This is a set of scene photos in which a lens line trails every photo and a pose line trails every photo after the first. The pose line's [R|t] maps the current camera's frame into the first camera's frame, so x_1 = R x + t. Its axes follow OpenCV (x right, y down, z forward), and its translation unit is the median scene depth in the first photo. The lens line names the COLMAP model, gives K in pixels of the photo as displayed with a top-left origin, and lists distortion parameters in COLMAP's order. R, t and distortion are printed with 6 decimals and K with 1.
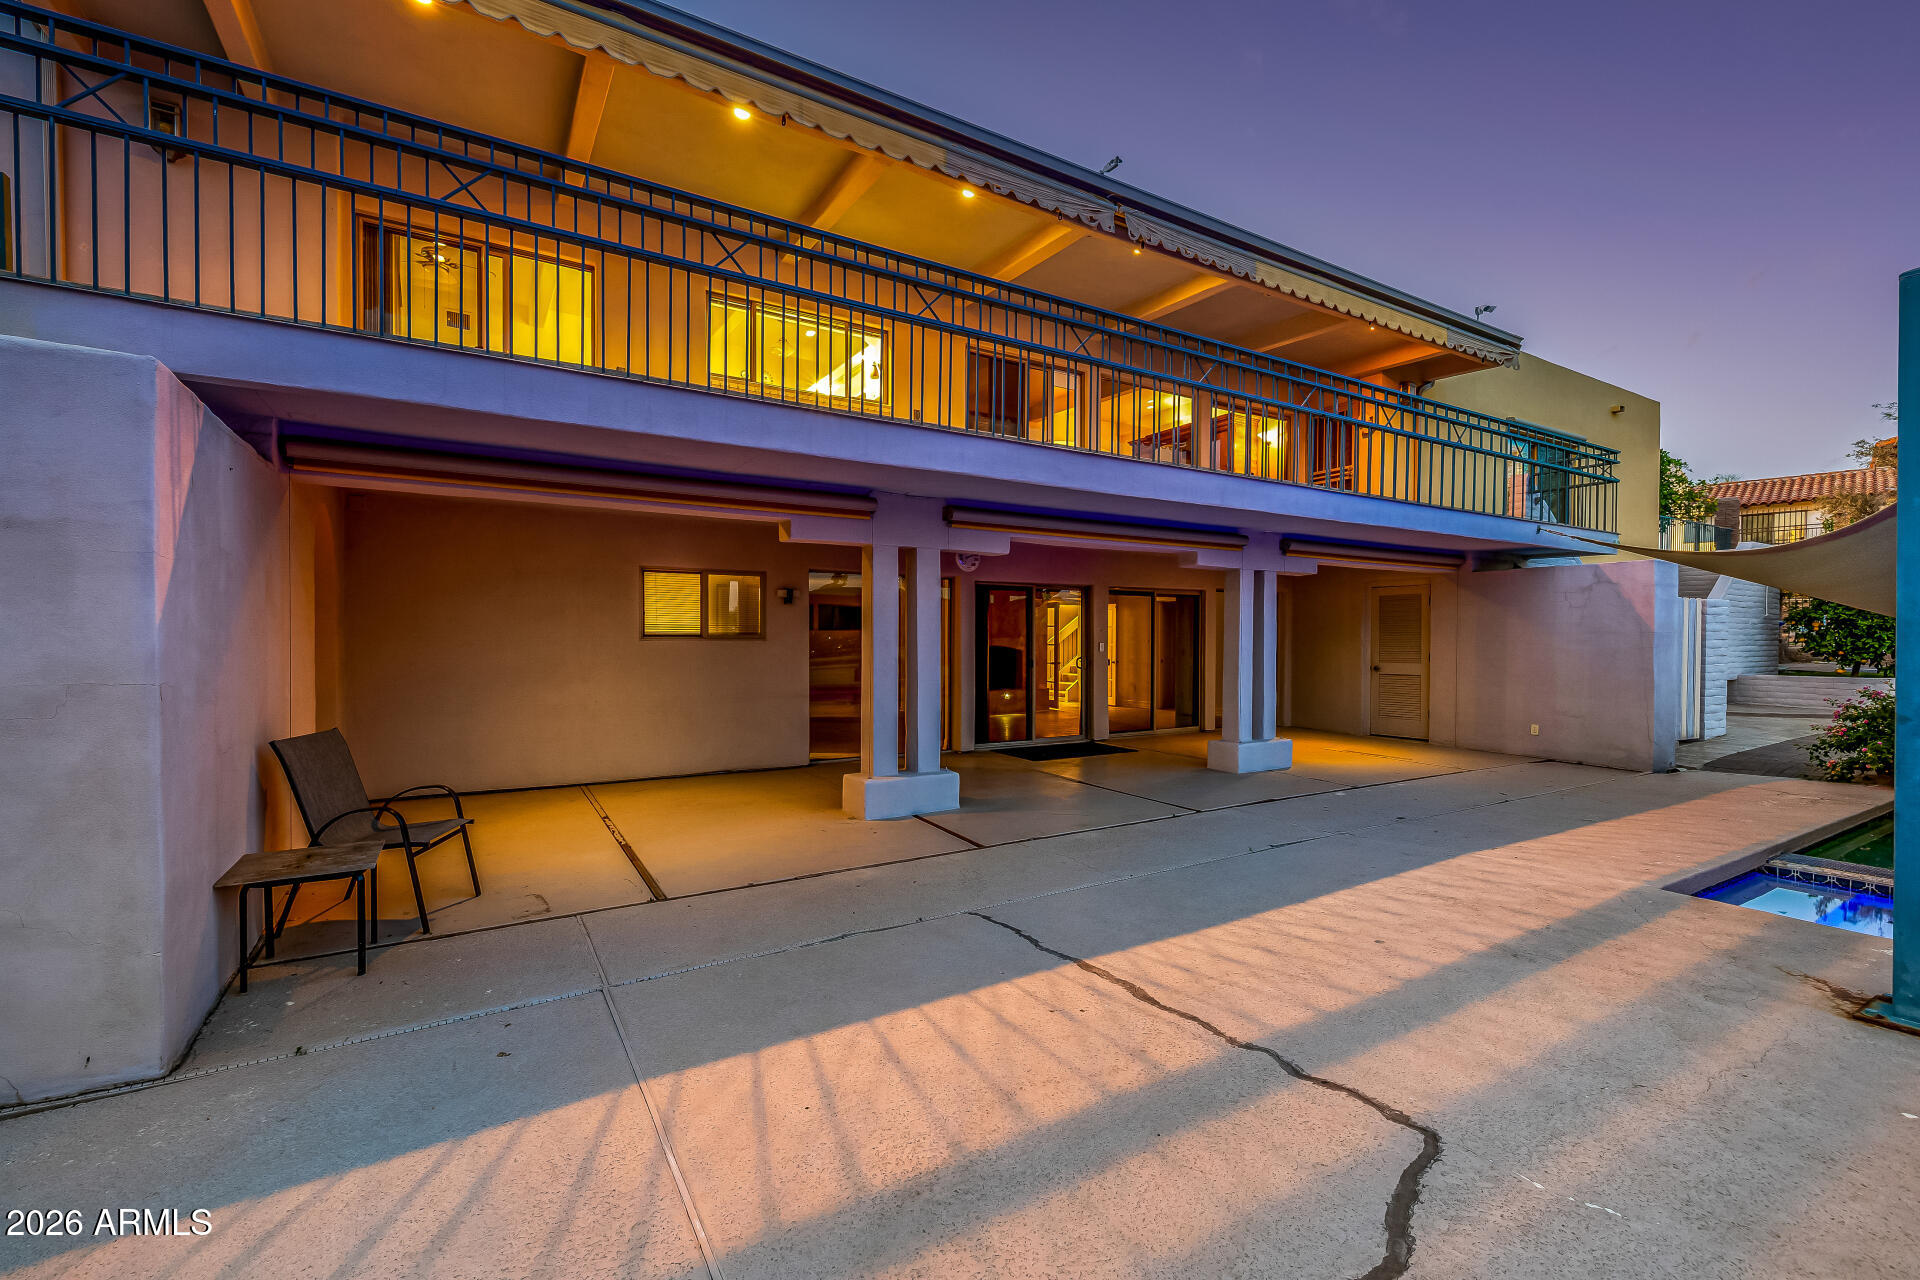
lens RADIAL K [[803.1, 0, 956.3], [0, 803.1, 644.7], [0, 0, 1]] dist [0.000354, -0.000302]
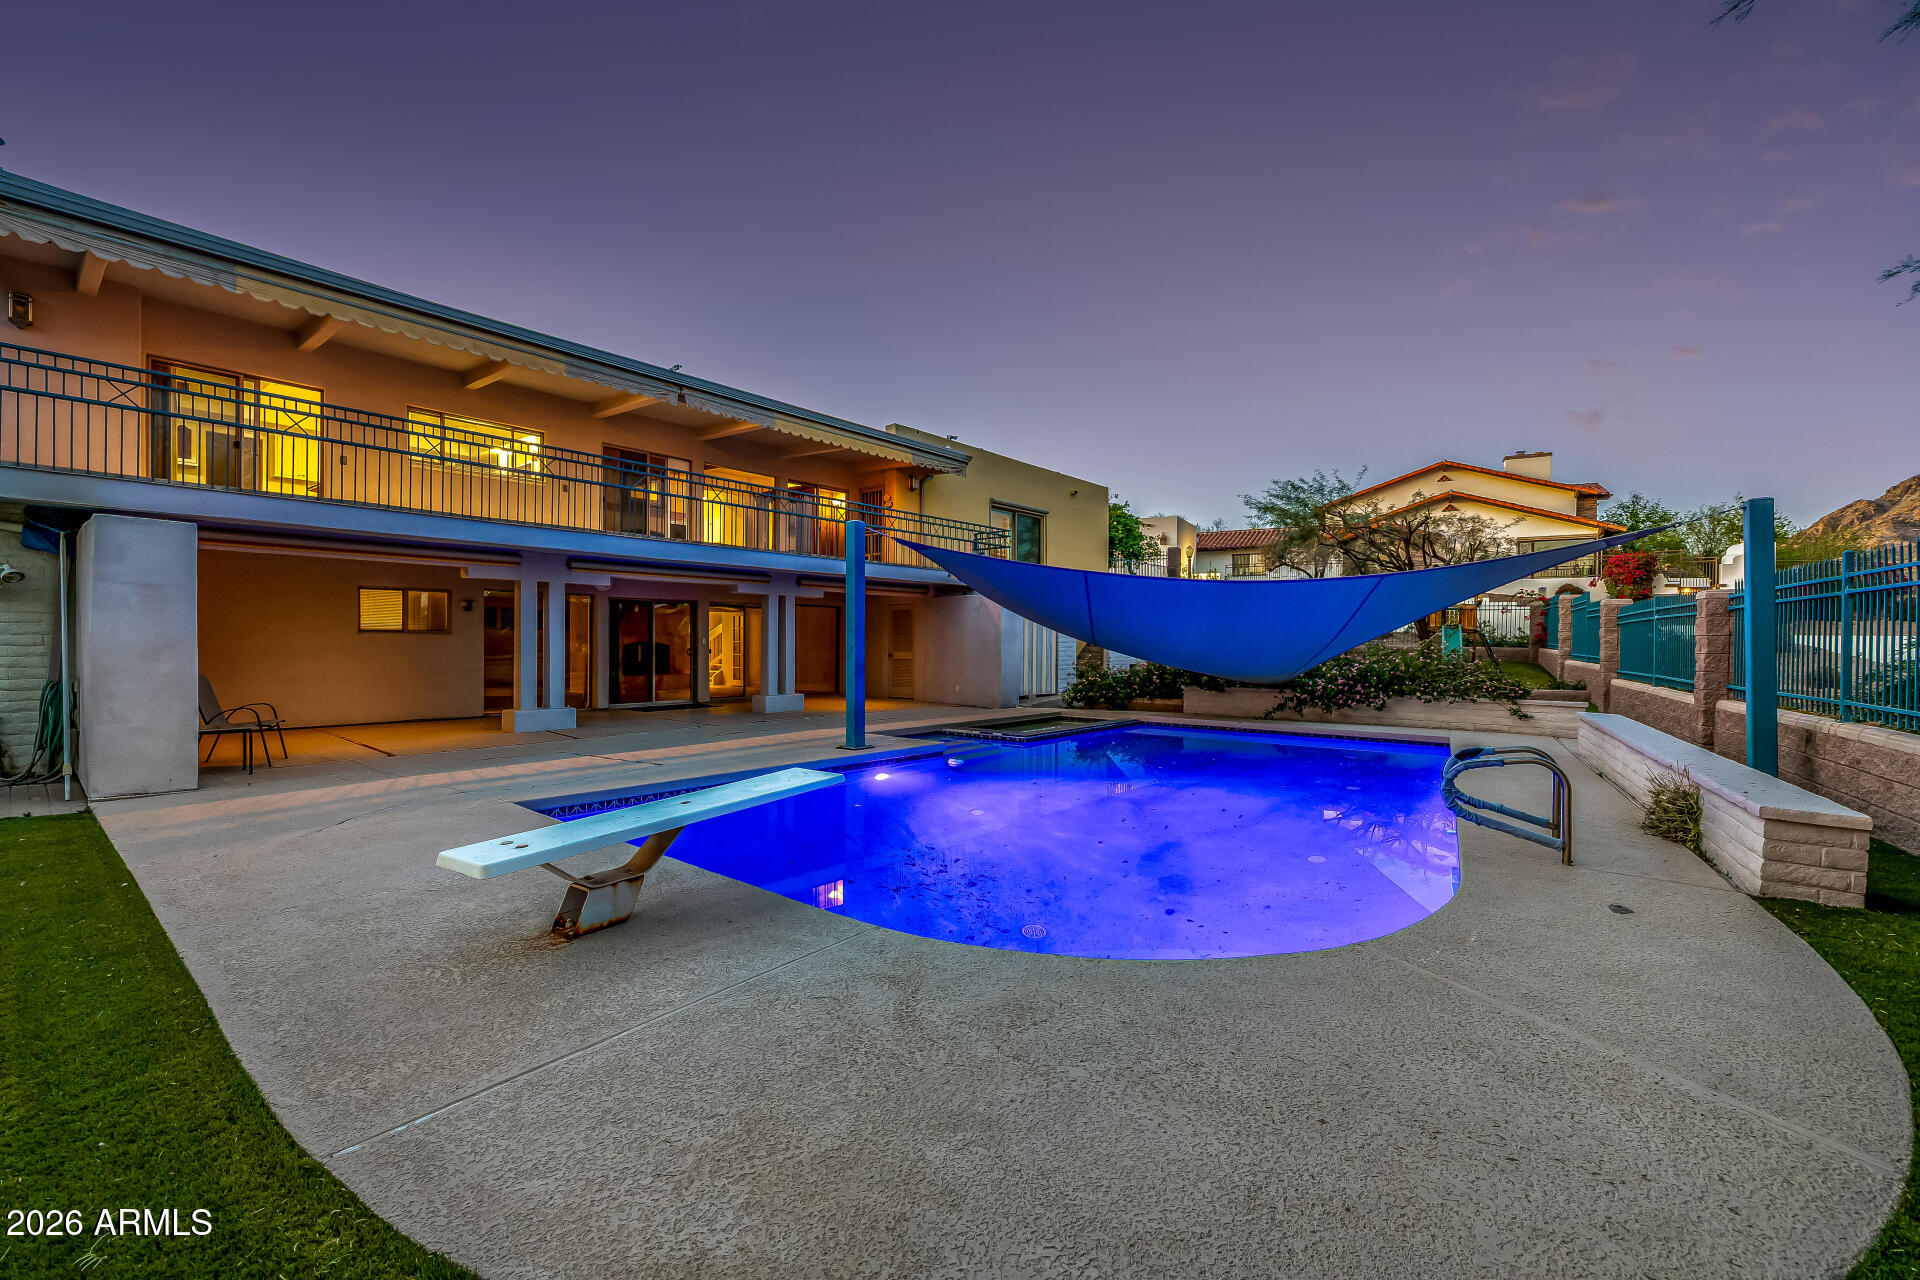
lens RADIAL K [[803.1, 0, 956.3], [0, 803.1, 644.7], [0, 0, 1]] dist [0.000354, -0.000302]
pose [[0.945293, 0.002519, 0.326214, 0.173791], [-0.001434, 0.999993, -0.003565, 0.018205], [-0.326221, 0.002902, 0.945289, -0.761405]]
